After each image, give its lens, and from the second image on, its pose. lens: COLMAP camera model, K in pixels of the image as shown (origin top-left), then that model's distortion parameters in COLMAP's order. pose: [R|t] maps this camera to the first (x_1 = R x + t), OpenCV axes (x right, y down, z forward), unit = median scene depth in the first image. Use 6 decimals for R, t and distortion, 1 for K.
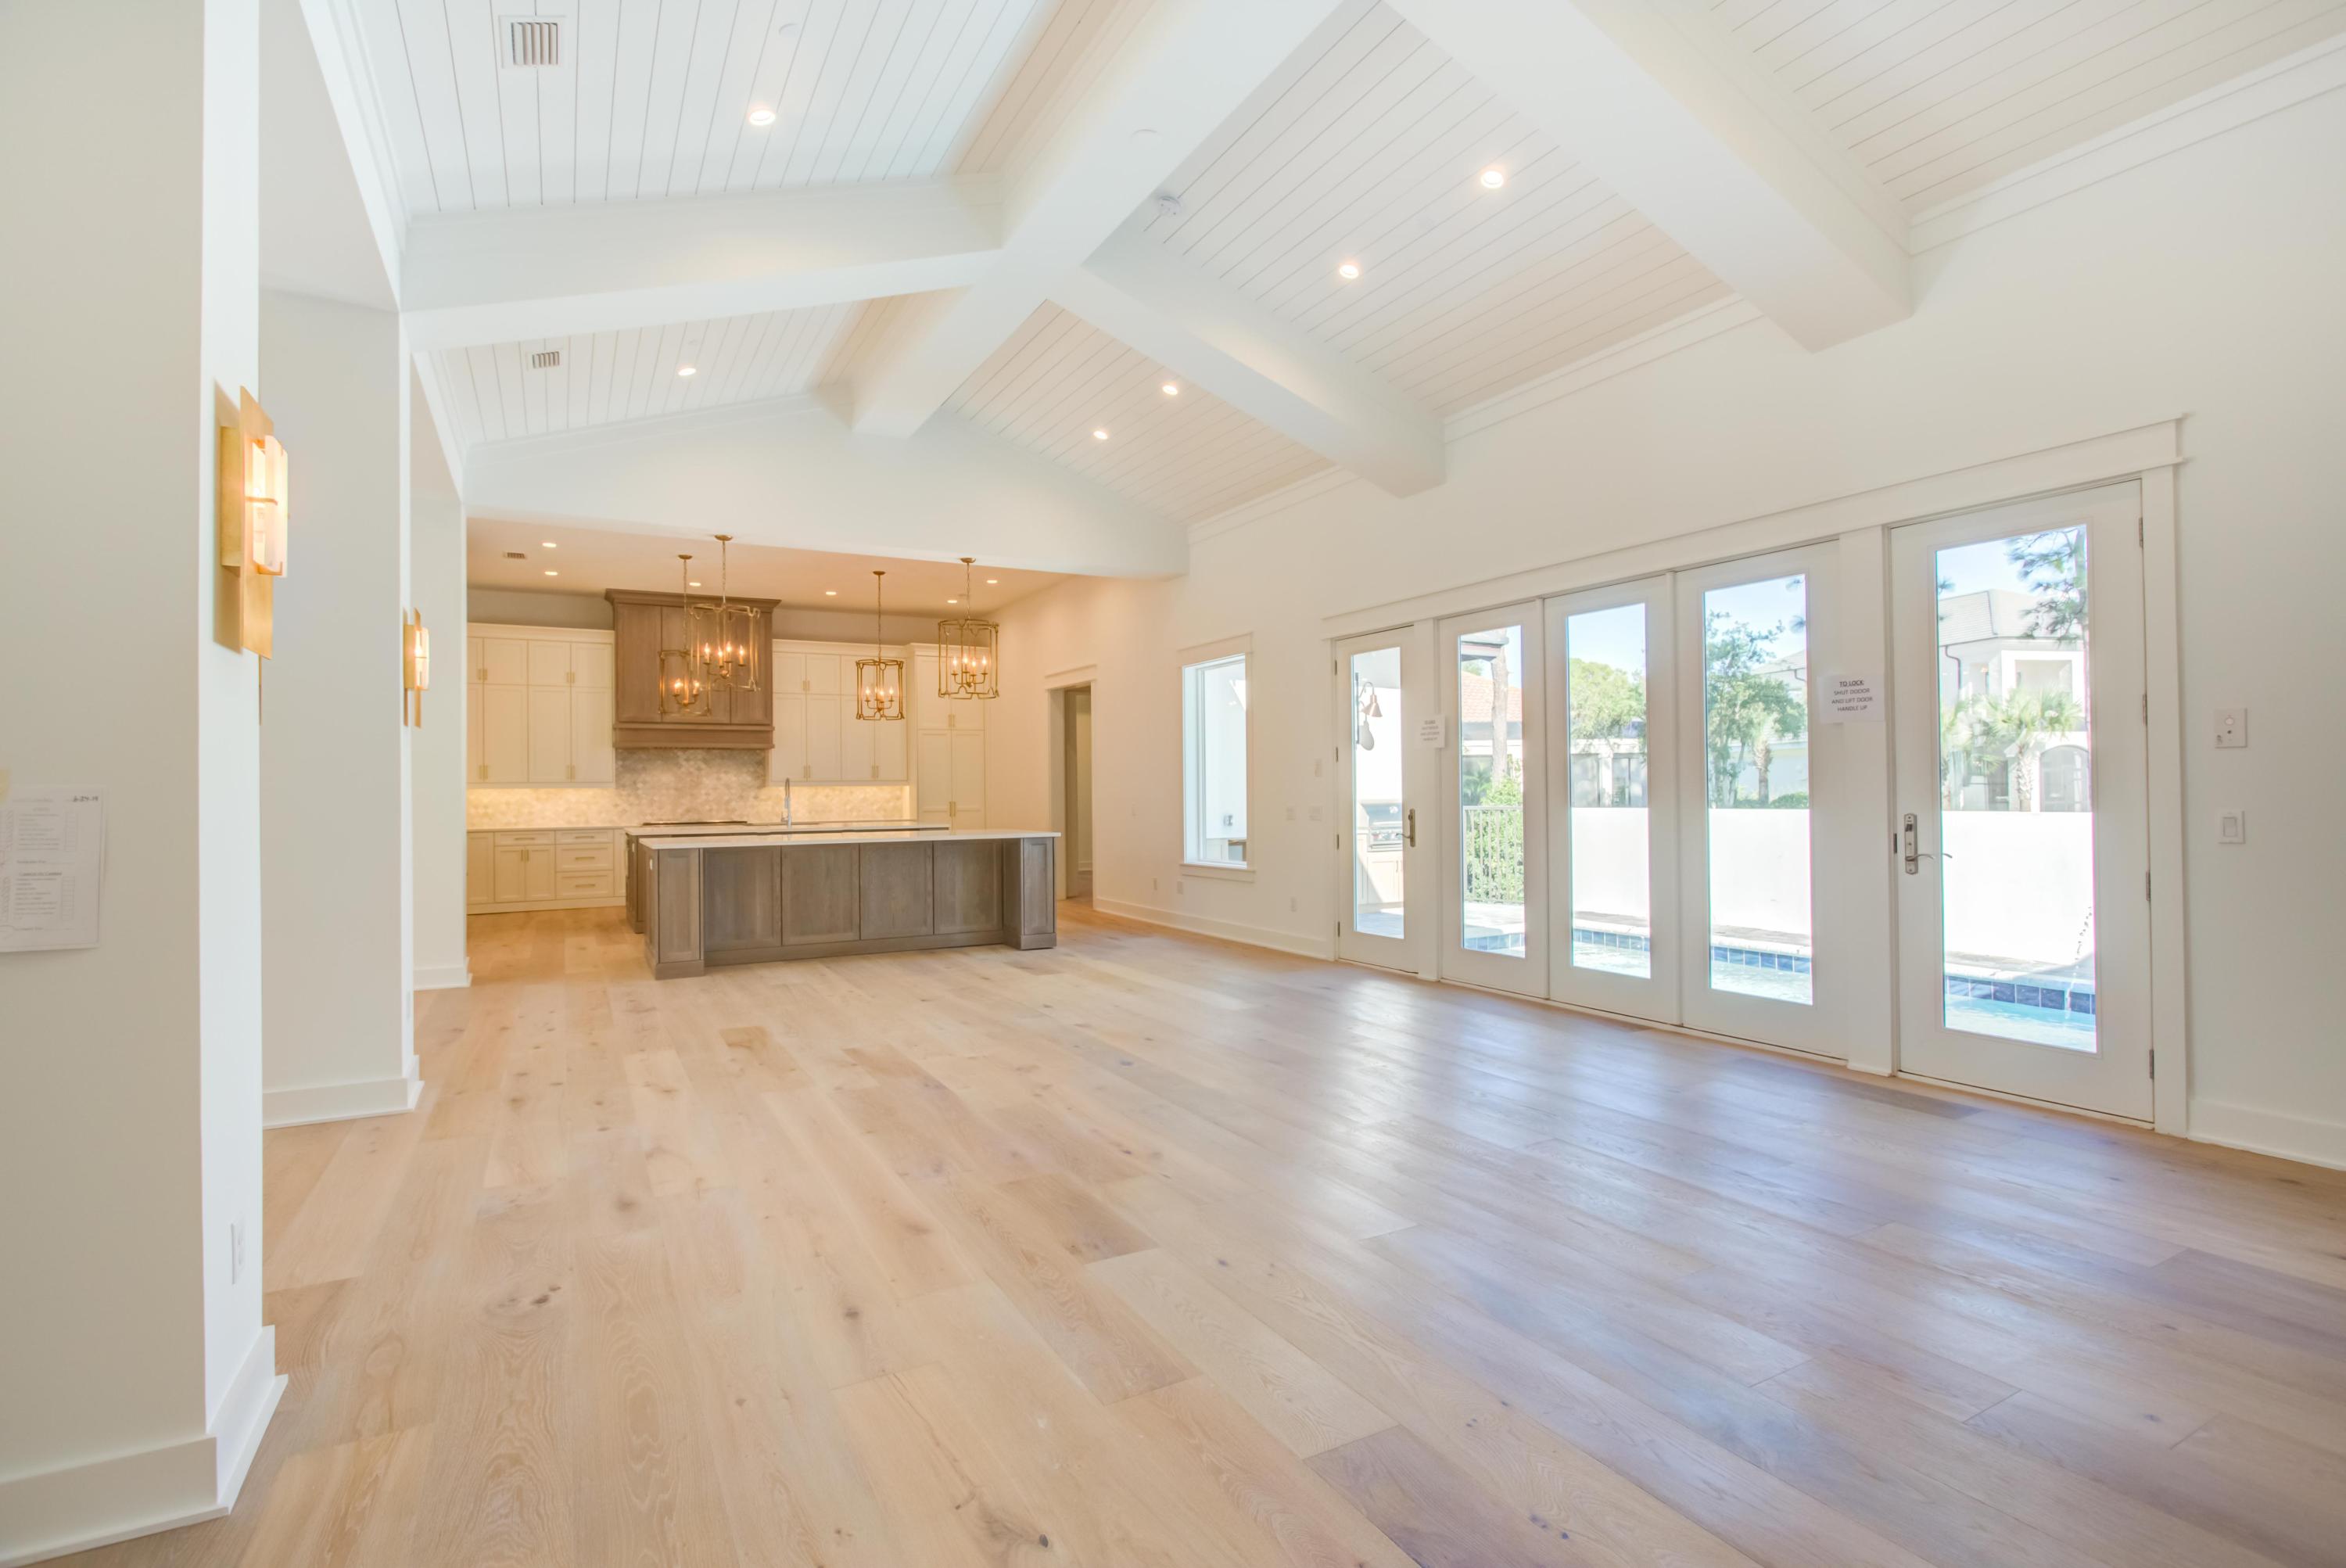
lens RADIAL K [[1109.4, 0, 1172.1], [0, 1109.4, 774.9], [0, 0, 1]] dist [-0.006854, 0.000057]
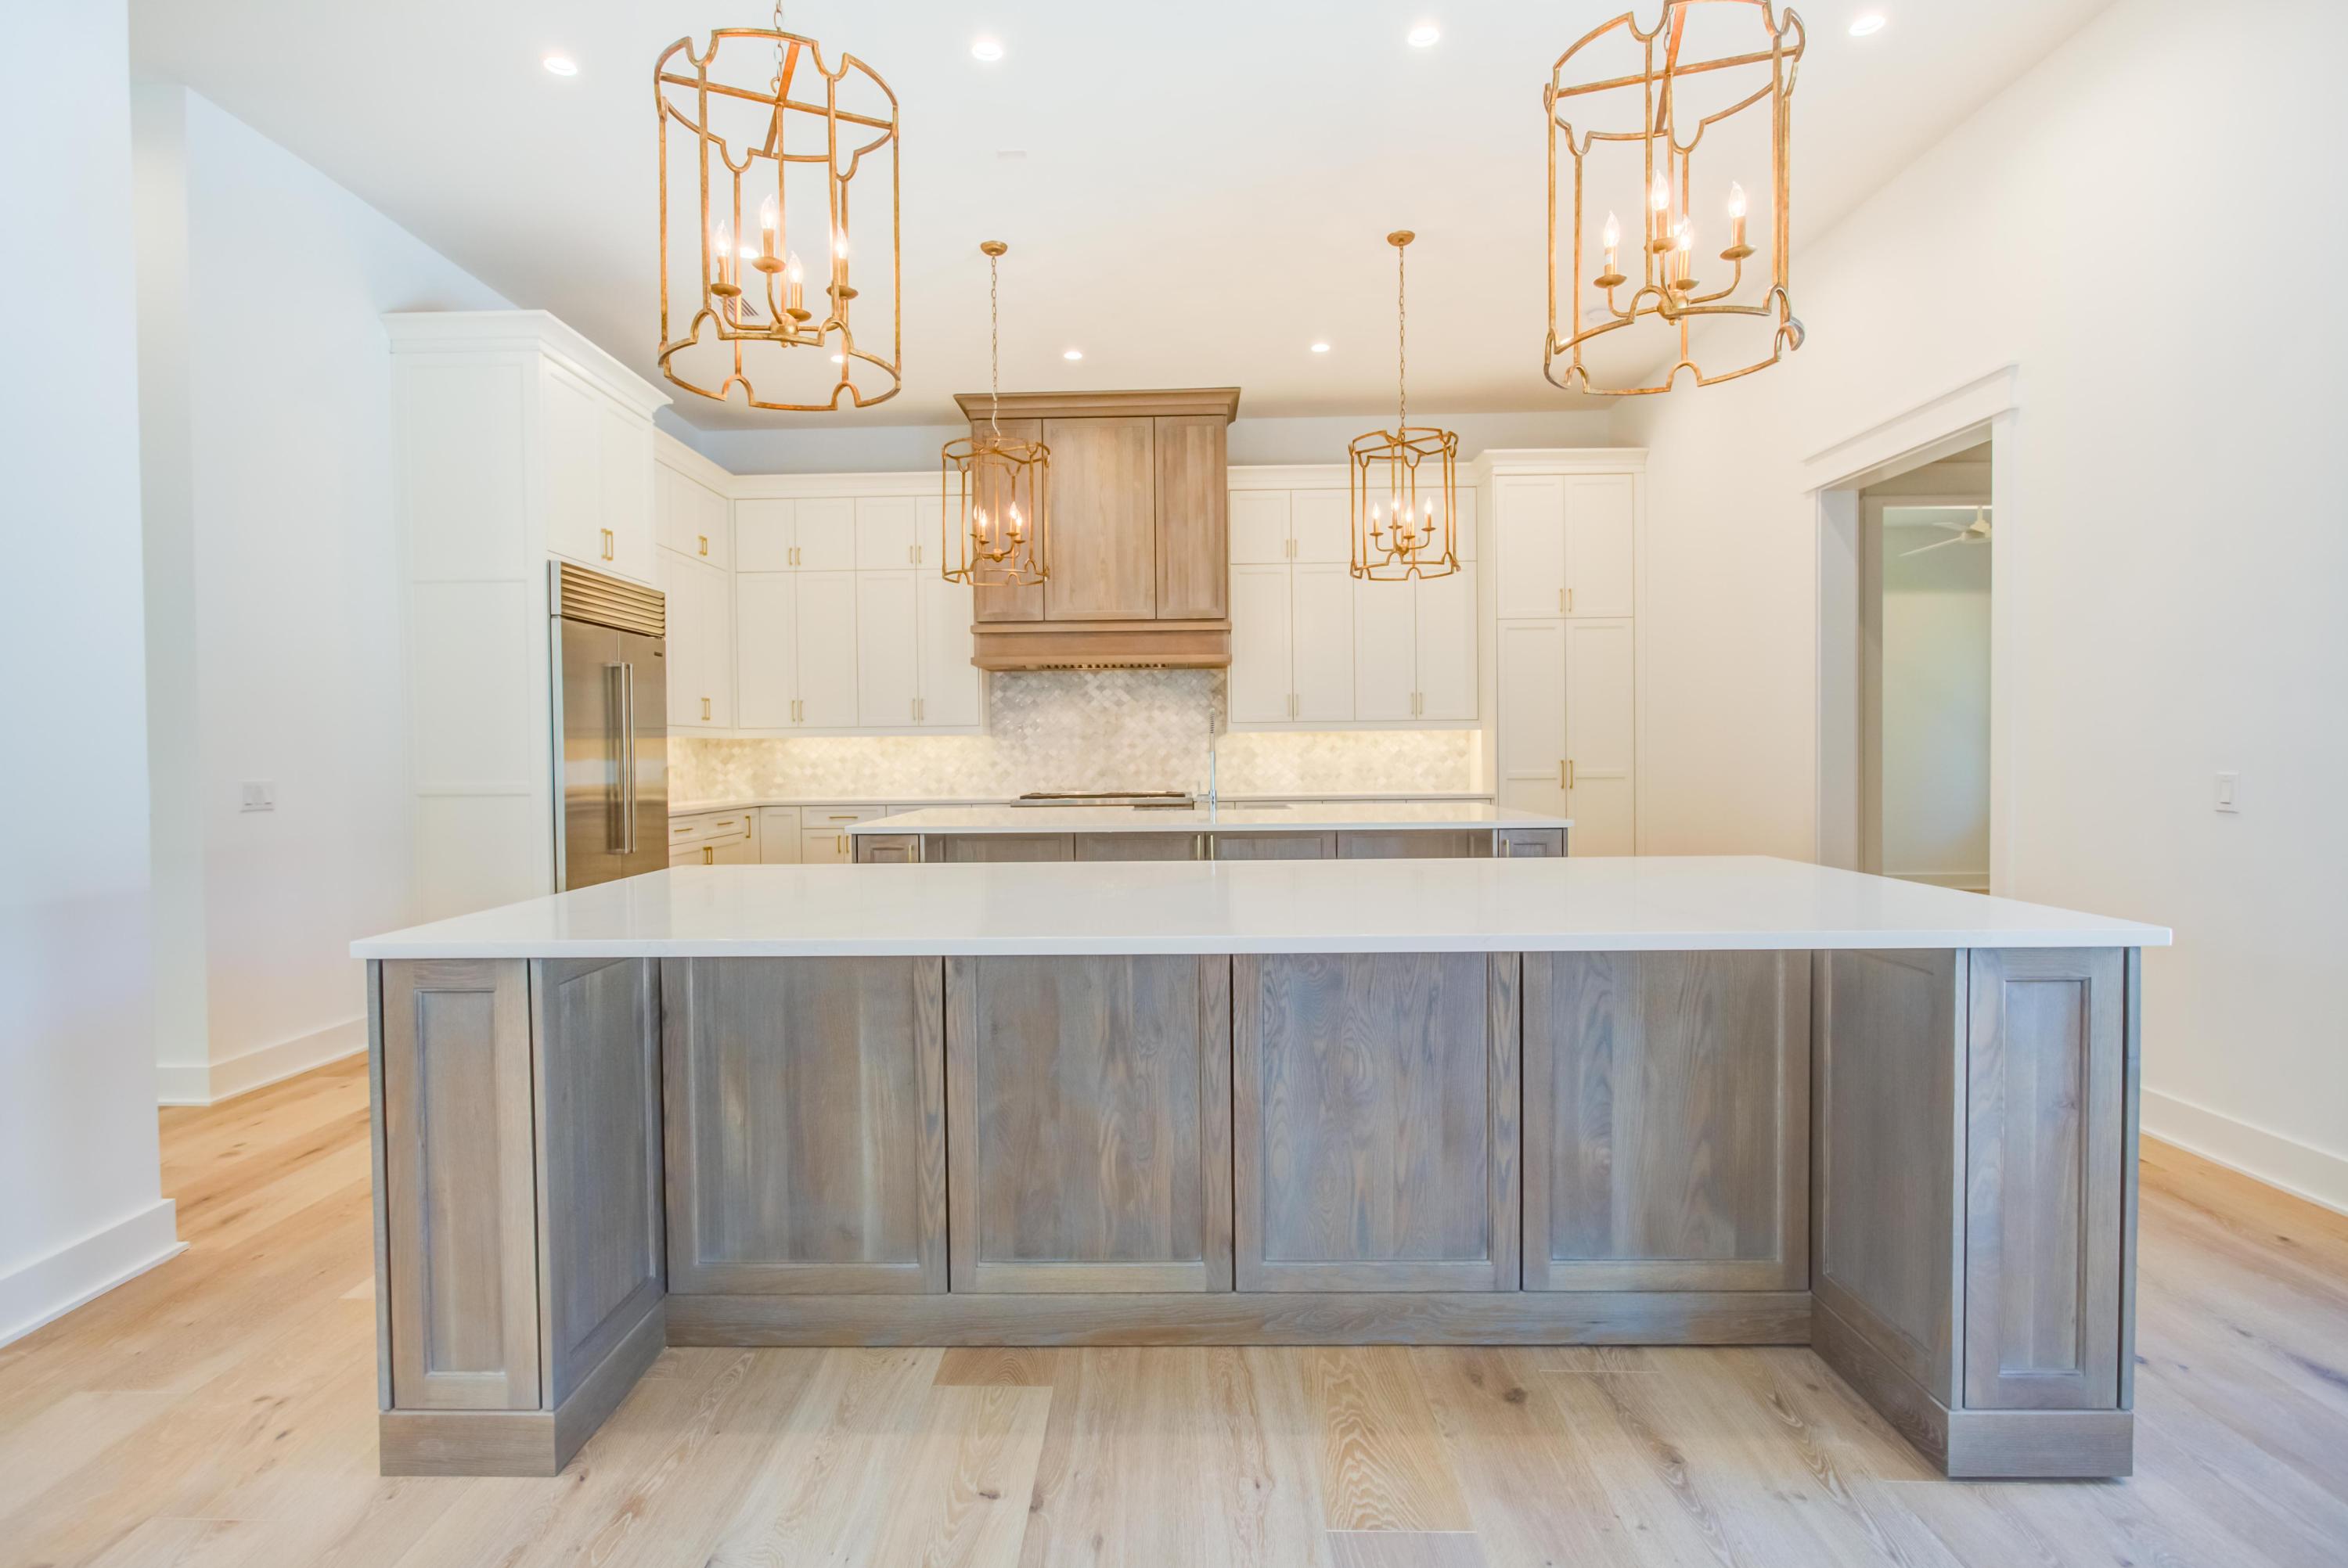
lens RADIAL K [[1142.9, 0, 1154.1], [0, 1142.9, 770.1], [0, 0, 1]] dist [-0.010042, 0.000829]
pose [[0.862640, 0.009457, -0.505730, -0.112480], [0.008691, 0.999400, 0.033513, 0.011122], [0.505743, -0.033305, 0.862041, 0.526984]]
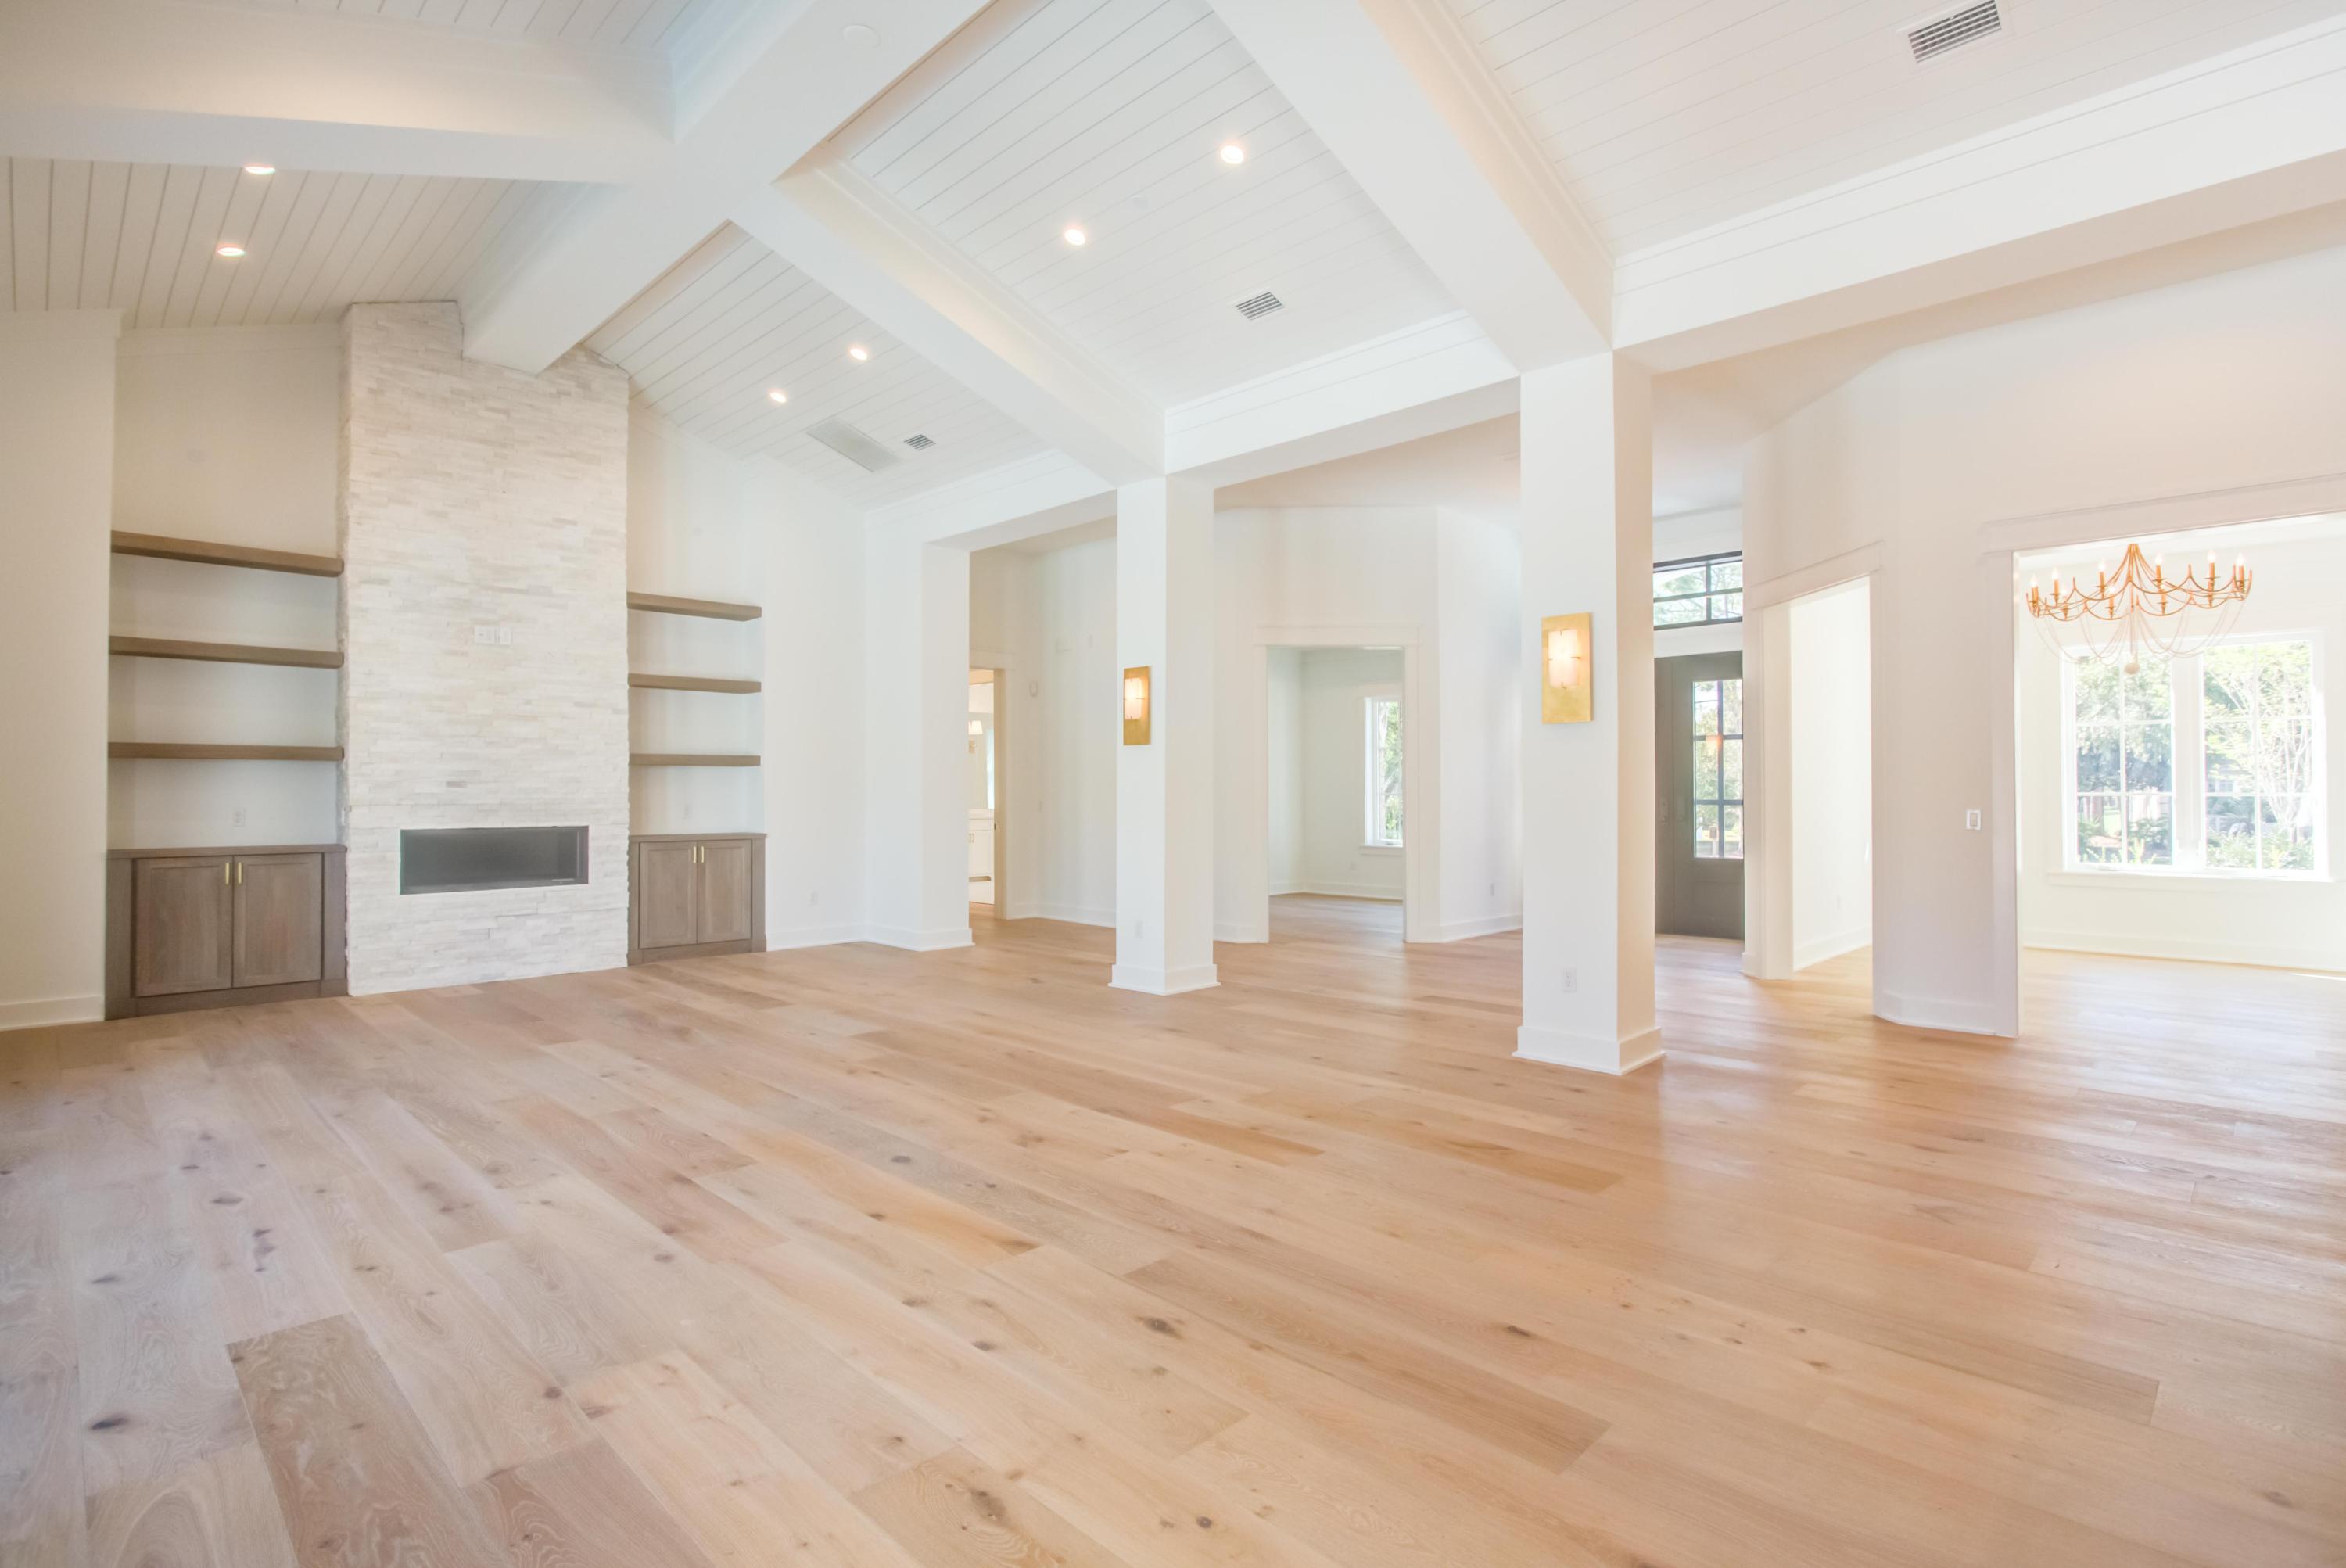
lens RADIAL K [[1126.2, 0, 1179.3], [0, 1126.2, 779.5], [0, 0, 1]] dist [-0.017751, 0.009342]
pose [[-0.959058, 0.007315, -0.283116, -0.003877], [0.015110, 0.999564, -0.025358, 0.012779], [0.282807, -0.028597, -0.958750, 0.726332]]
